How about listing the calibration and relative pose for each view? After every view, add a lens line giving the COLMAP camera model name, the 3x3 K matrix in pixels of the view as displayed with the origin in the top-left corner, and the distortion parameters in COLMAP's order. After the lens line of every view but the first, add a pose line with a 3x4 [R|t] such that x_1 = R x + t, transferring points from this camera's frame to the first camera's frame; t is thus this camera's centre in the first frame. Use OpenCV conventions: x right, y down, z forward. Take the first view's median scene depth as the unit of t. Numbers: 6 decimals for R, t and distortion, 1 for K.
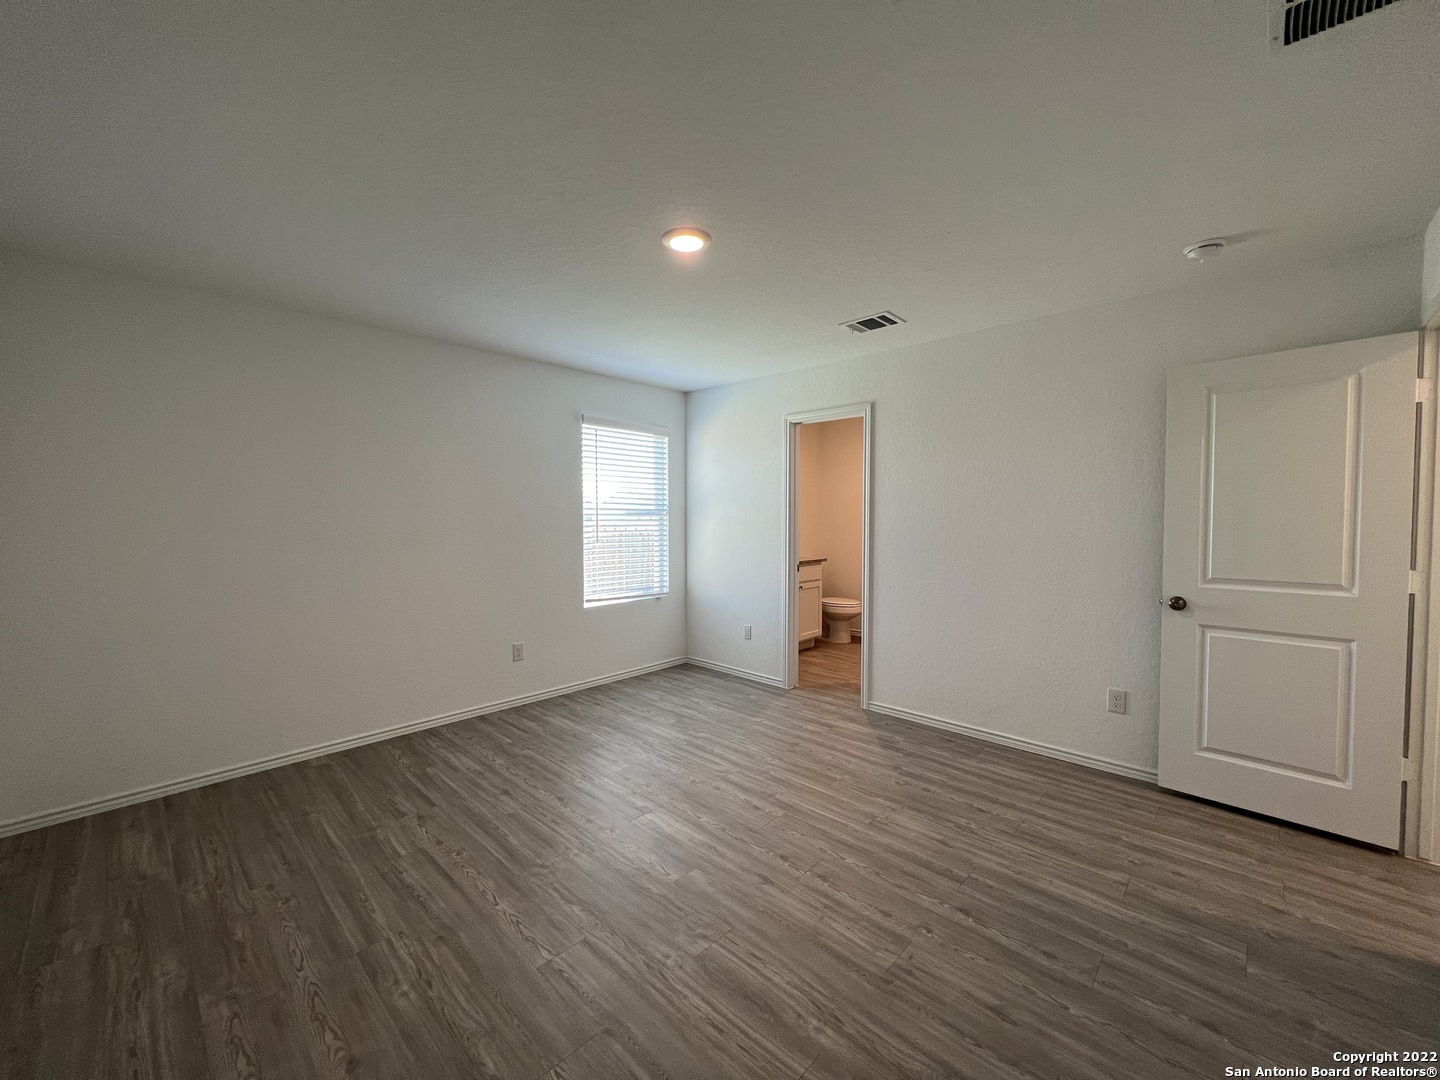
lens RADIAL K [[573.2, 0, 712.8], [0, 573.2, 537.3], [0, 0, 1]] dist [0.000980, 0.000300]
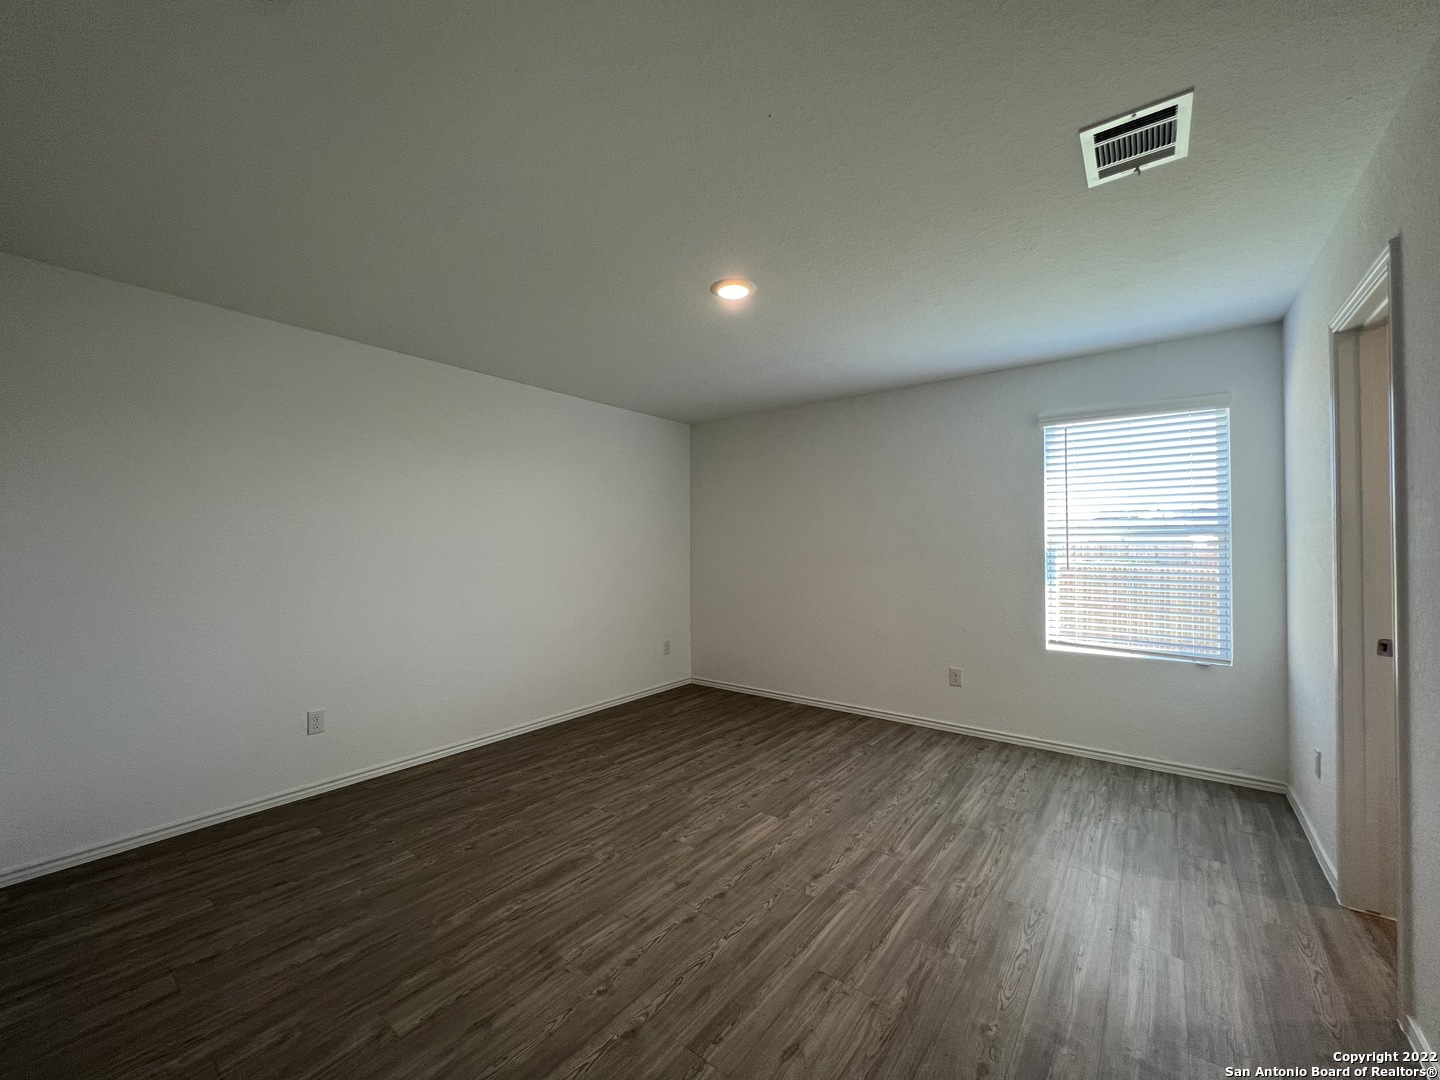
lens RADIAL K [[573.2, 0, 712.8], [0, 573.2, 537.3], [0, 0, 1]] dist [0.000980, 0.000300]
pose [[0.107977, -0.013290, -0.994065, 0.897029], [-0.034950, 0.999242, -0.017156, -0.009303], [0.993539, 0.036595, 0.107431, 0.728988]]
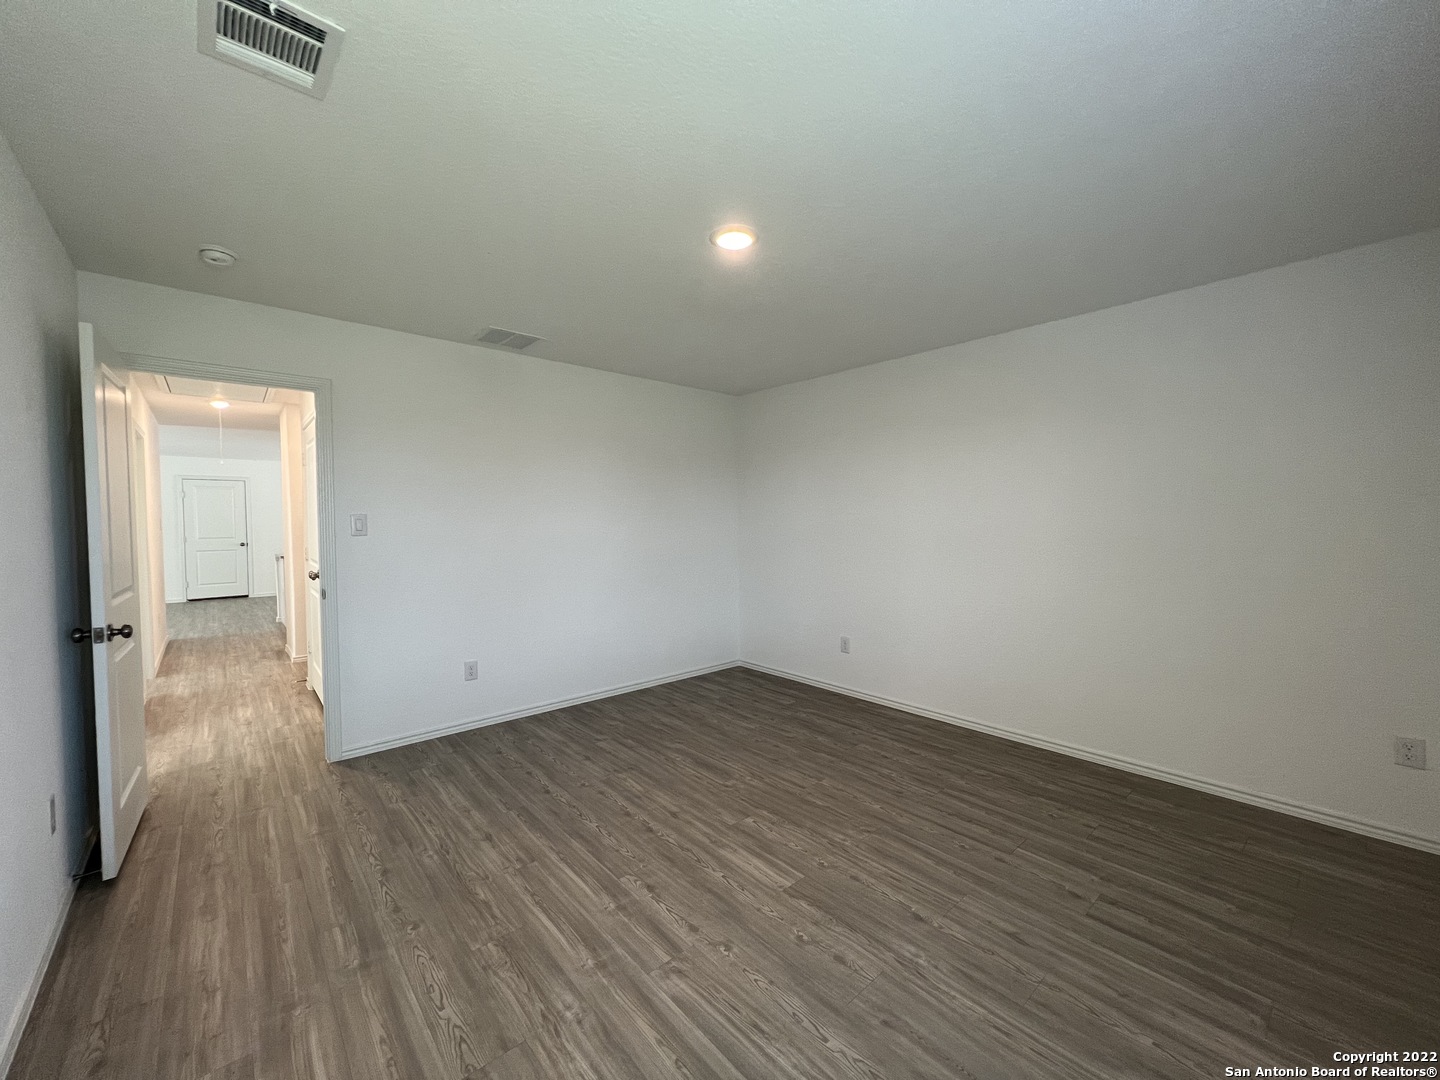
lens RADIAL K [[577.4, 0, 721.3], [0, 577.4, 538.5], [0, 0, 1]] dist [-0.000712, -0.000022]
pose [[-0.997137, 0.004099, 0.075508, -0.081686], [0.009424, 0.997481, 0.070300, -0.059685], [-0.075030, 0.070810, -0.994664, 1.722816]]
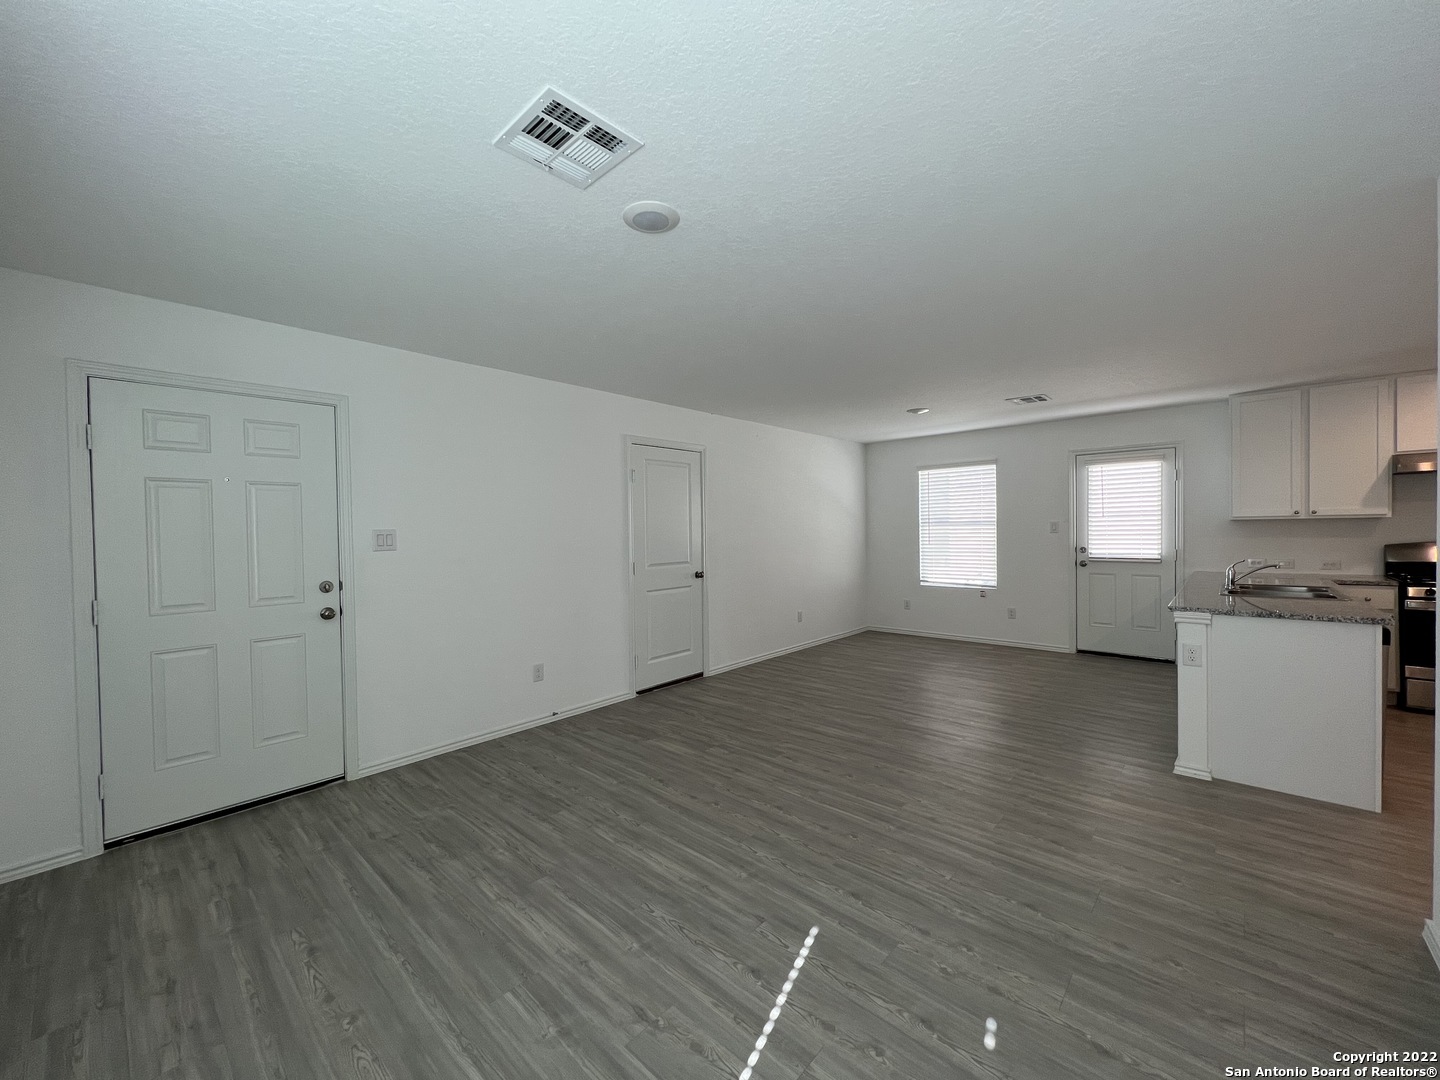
lens RADIAL K [[573.2, 0, 712.8], [0, 573.2, 537.3], [0, 0, 1]] dist [0.000980, 0.000300]
pose [[-0.999509, 0.017345, -0.026094, 0.215580], [0.015968, 0.998515, 0.052082, -0.055758], [0.026959, 0.051639, -0.998302, 1.585079]]
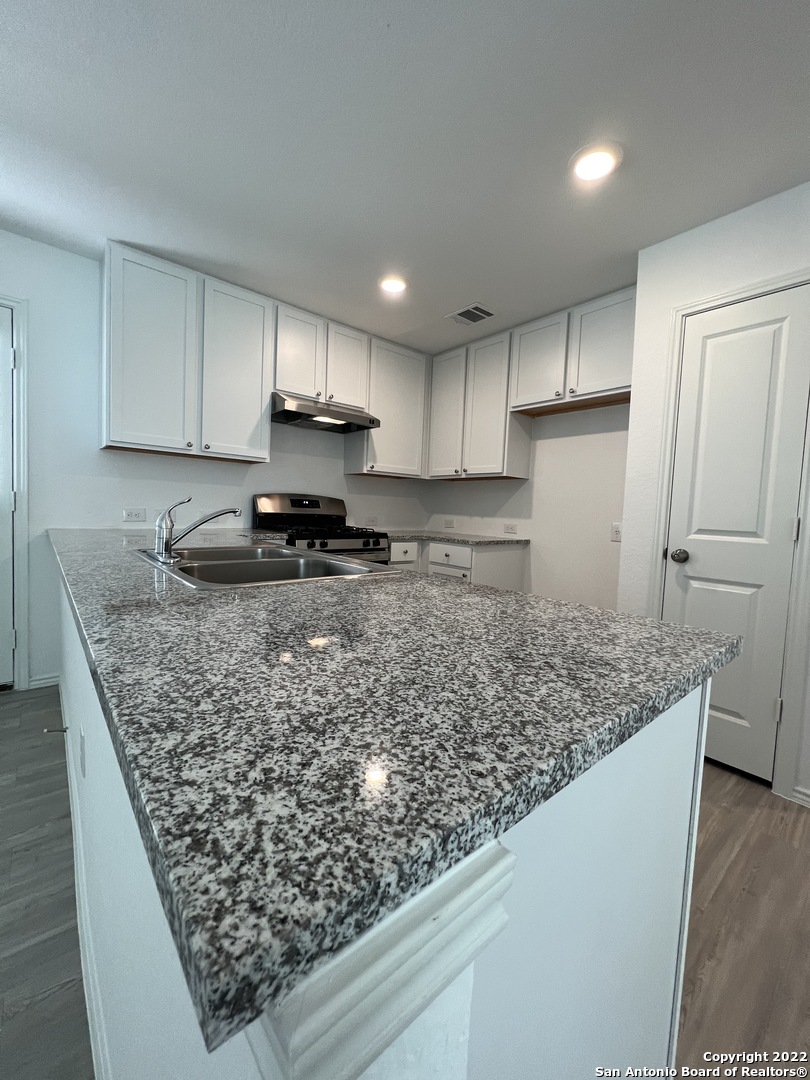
lens RADIAL K [[433.0, 0, 406.9], [0, 433.0, 534.2], [0, 0, 1]] dist [-0.000712, -0.000022]
pose [[-0.096916, 0.050193, -0.994026, 0.137664], [-0.079127, 0.995178, 0.057966, -0.042982], [0.992142, 0.084273, -0.092477, 1.488900]]
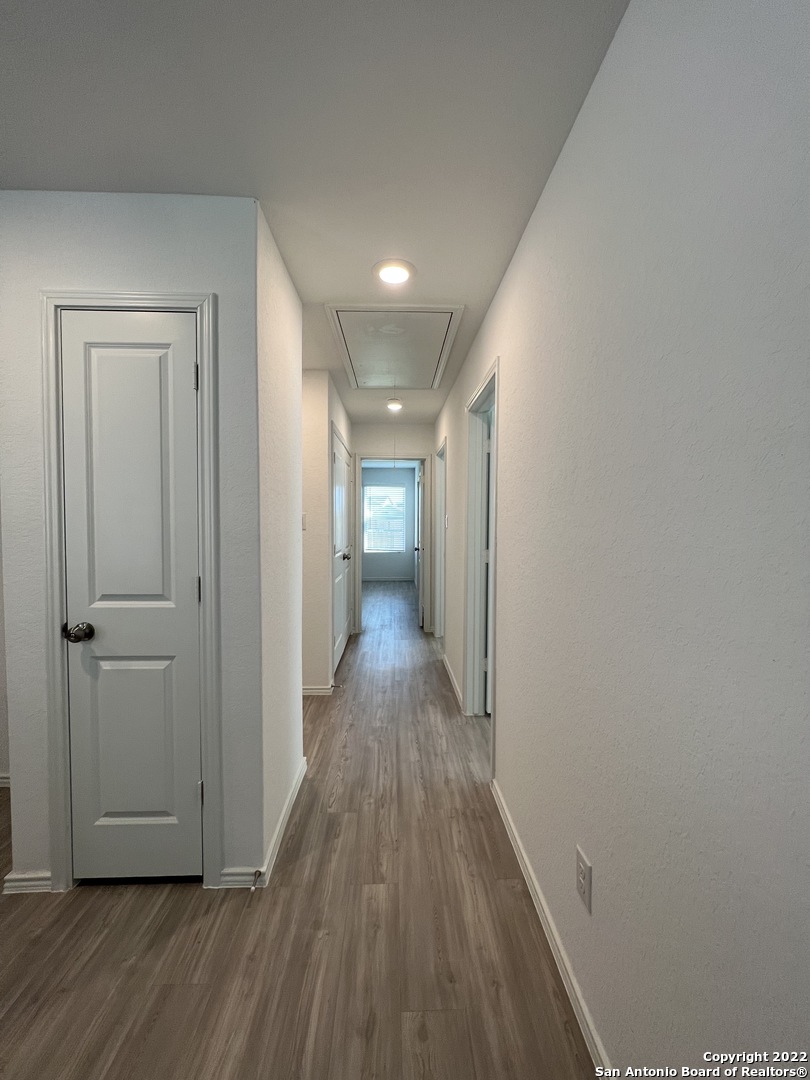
lens RADIAL K [[432.7, 0, 405.4], [0, 432.7, 535.3], [0, 0, 1]] dist [-0.001476, -0.000185]
pose [[0.721025, 0.025450, -0.692441, 0.128431], [-0.027508, 0.999589, 0.008096, -0.051581], [0.692363, 0.013210, 0.721429, 1.514203]]
